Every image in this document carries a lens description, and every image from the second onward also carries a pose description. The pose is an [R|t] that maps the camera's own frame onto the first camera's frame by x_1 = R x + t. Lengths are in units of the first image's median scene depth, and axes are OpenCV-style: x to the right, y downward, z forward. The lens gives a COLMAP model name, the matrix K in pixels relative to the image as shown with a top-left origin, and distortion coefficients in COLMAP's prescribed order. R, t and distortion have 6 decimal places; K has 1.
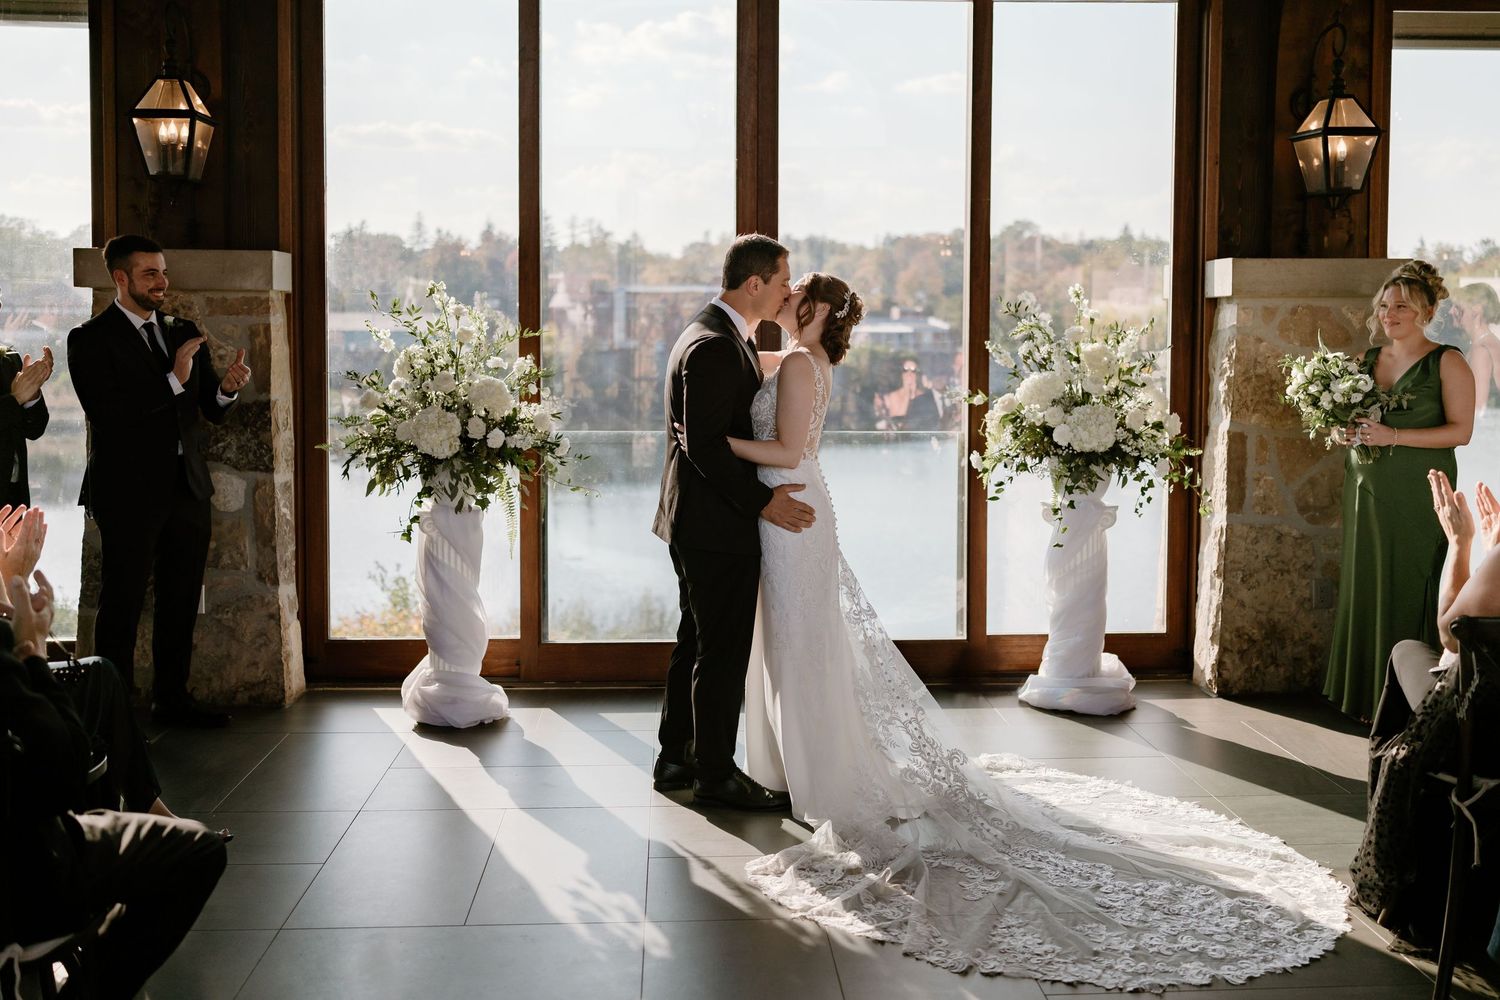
lens RADIAL K [[1540.7, 0, 755.2], [0, 1540.7, 334.6], [0, 0, 1]] dist [0.343497, 0.006419]
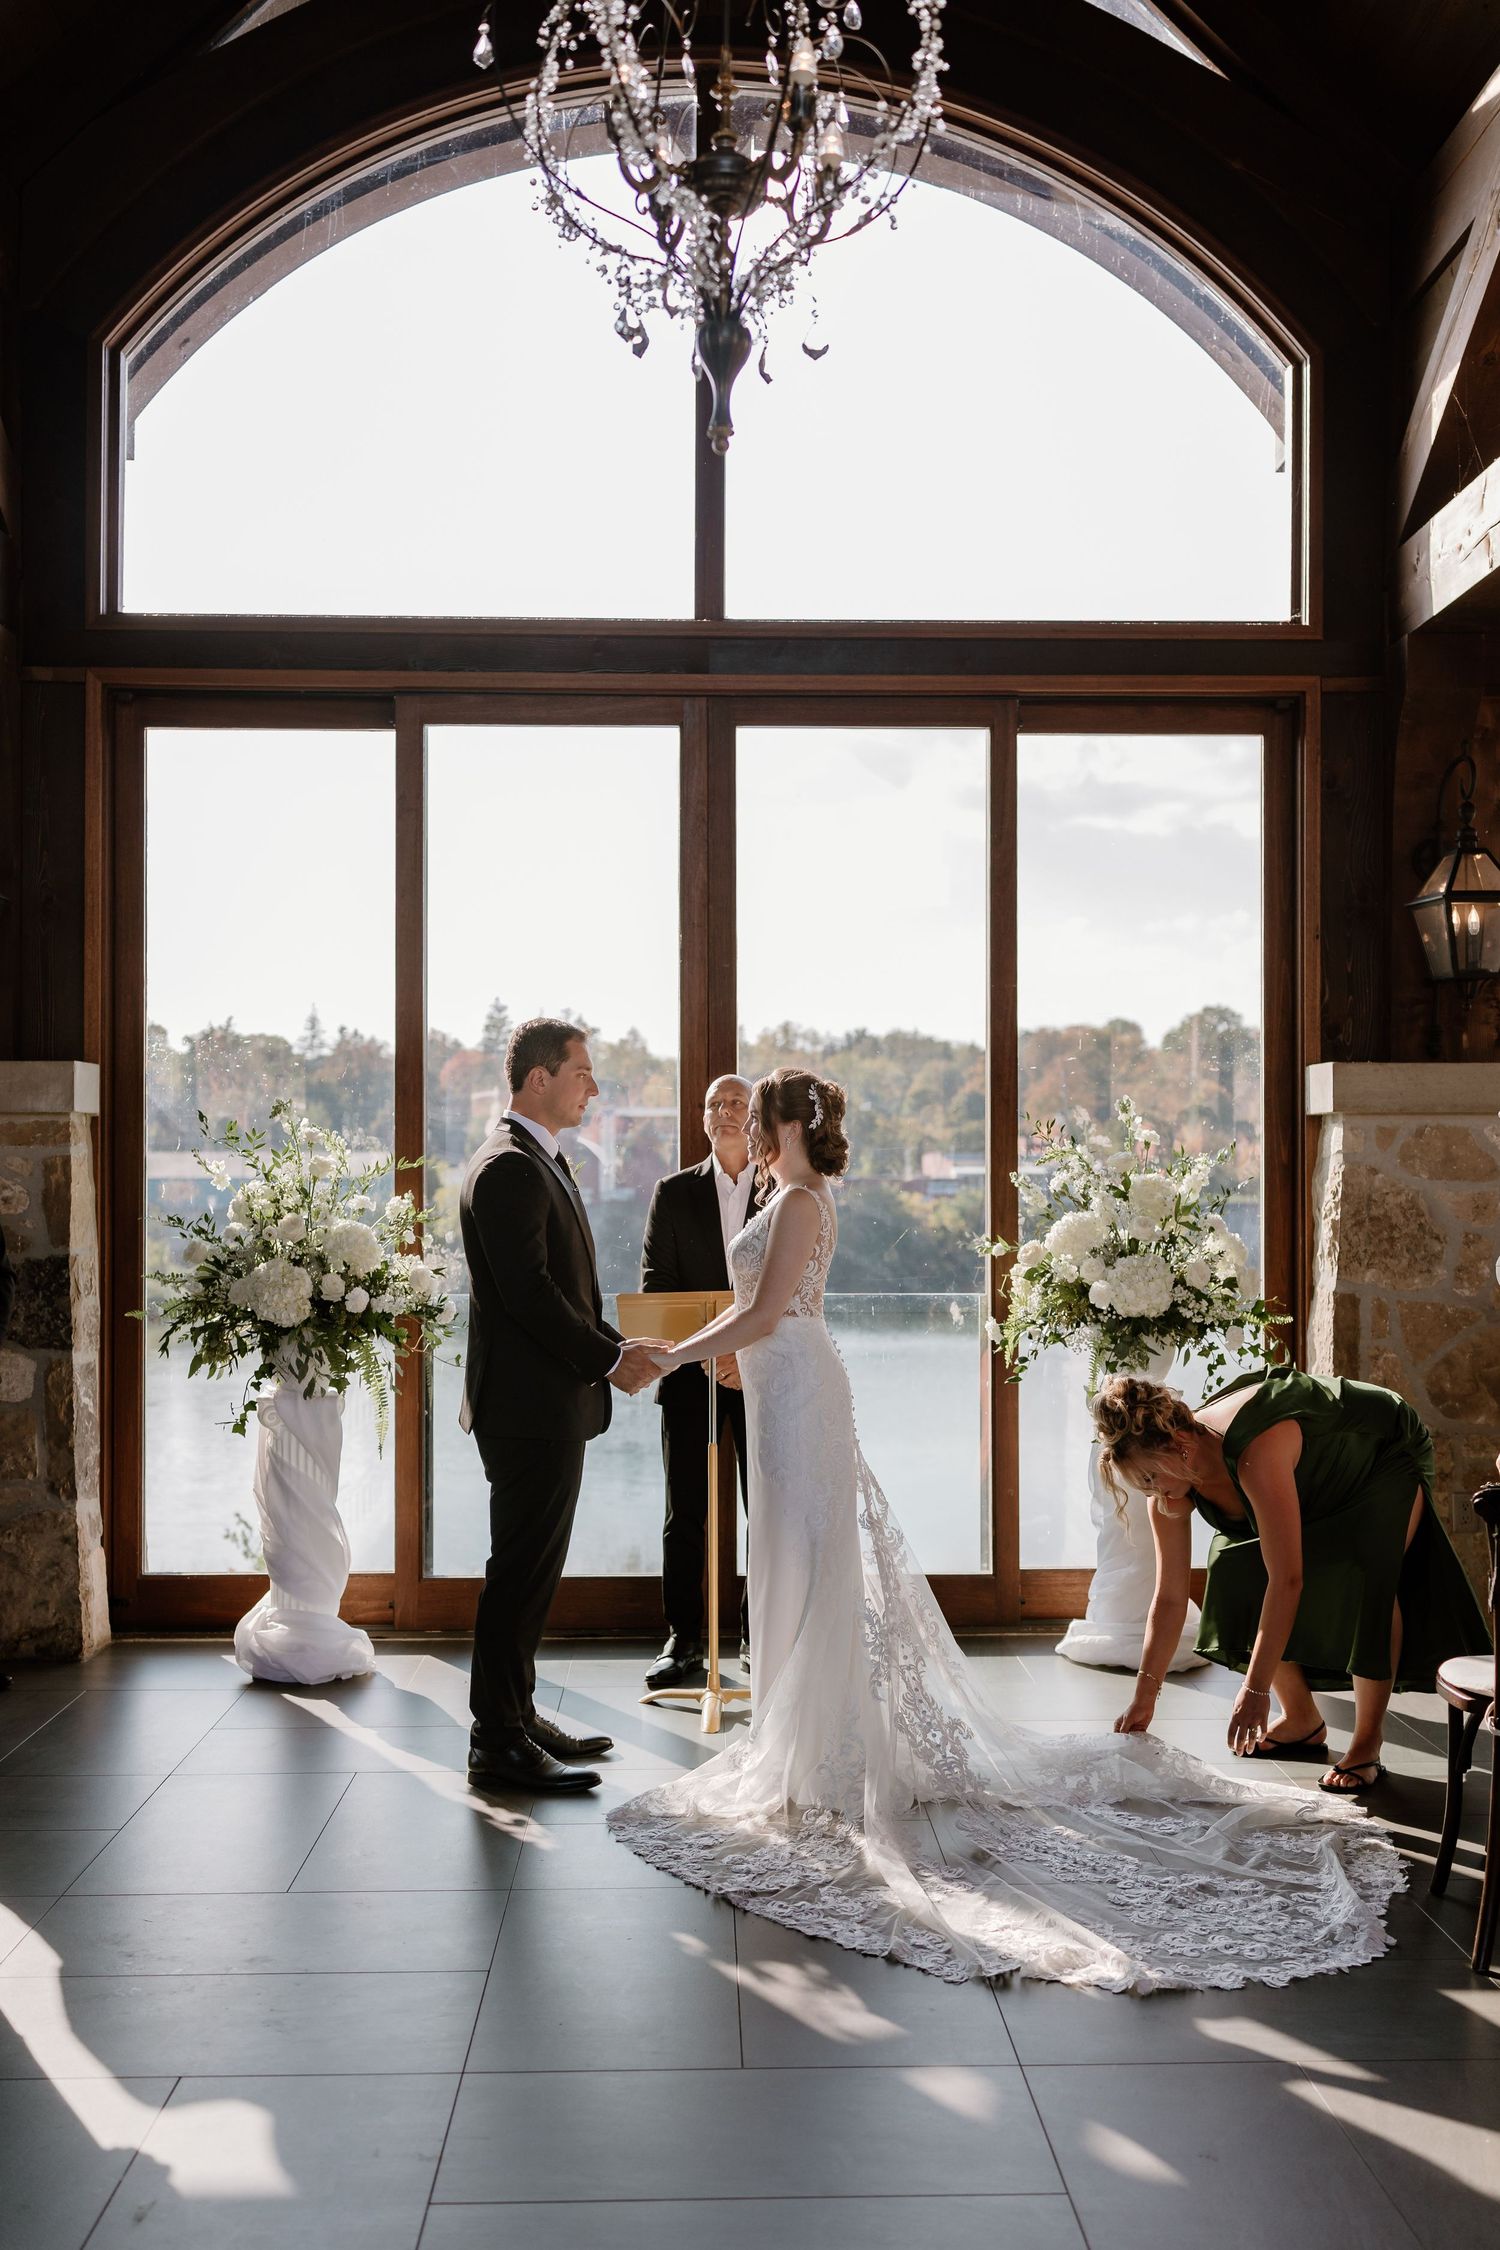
lens RADIAL K [[2351.2, 0, 741.1], [0, 2351.2, 1091.1], [0, 0, 1]] dist [0.456292, -0.004614]
pose [[0.999294, -0.006235, -0.037047, 0.063725], [0.004798, 0.999238, -0.038745, 0.009188], [0.037260, 0.038540, 0.998562, -0.166654]]
